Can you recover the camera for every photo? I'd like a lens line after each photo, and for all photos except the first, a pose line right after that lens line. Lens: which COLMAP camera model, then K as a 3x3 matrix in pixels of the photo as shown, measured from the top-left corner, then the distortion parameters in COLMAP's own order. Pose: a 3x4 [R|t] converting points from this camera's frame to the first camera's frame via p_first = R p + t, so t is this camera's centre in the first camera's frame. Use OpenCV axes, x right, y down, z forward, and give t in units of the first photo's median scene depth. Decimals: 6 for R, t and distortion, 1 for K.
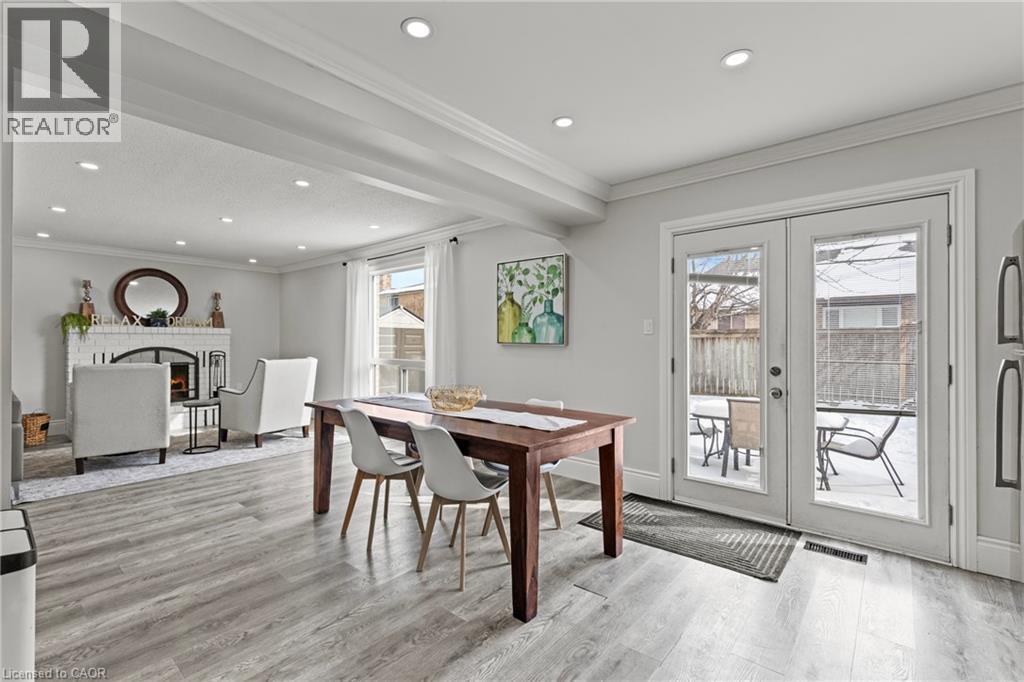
lens RADIAL K [[462.9, 0, 501.1], [0, 462.9, 341.4], [0, 0, 1]] dist [0.002297, 0.000094]
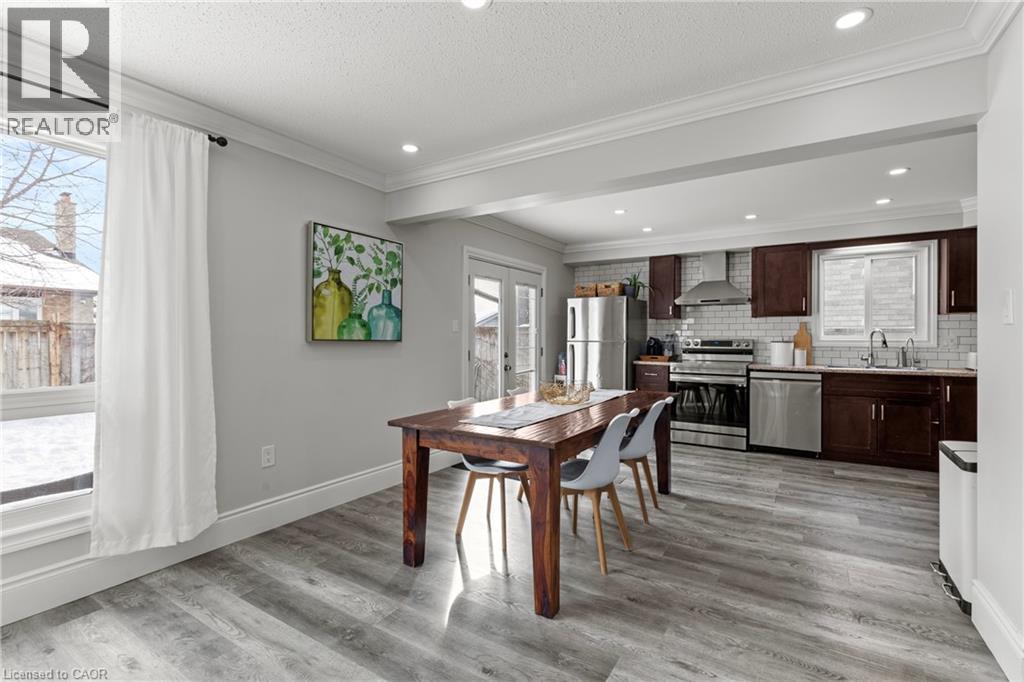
lens RADIAL K [[462.9, 0, 502.9], [0, 462.9, 337.7], [0, 0, 1]] dist [0.002297, 0.000094]
pose [[-0.139351, 0.002578, 0.990240, -0.769955], [0.001672, 0.999996, -0.002368, 0.002091], [-0.990242, 0.001326, -0.139355, 0.886926]]
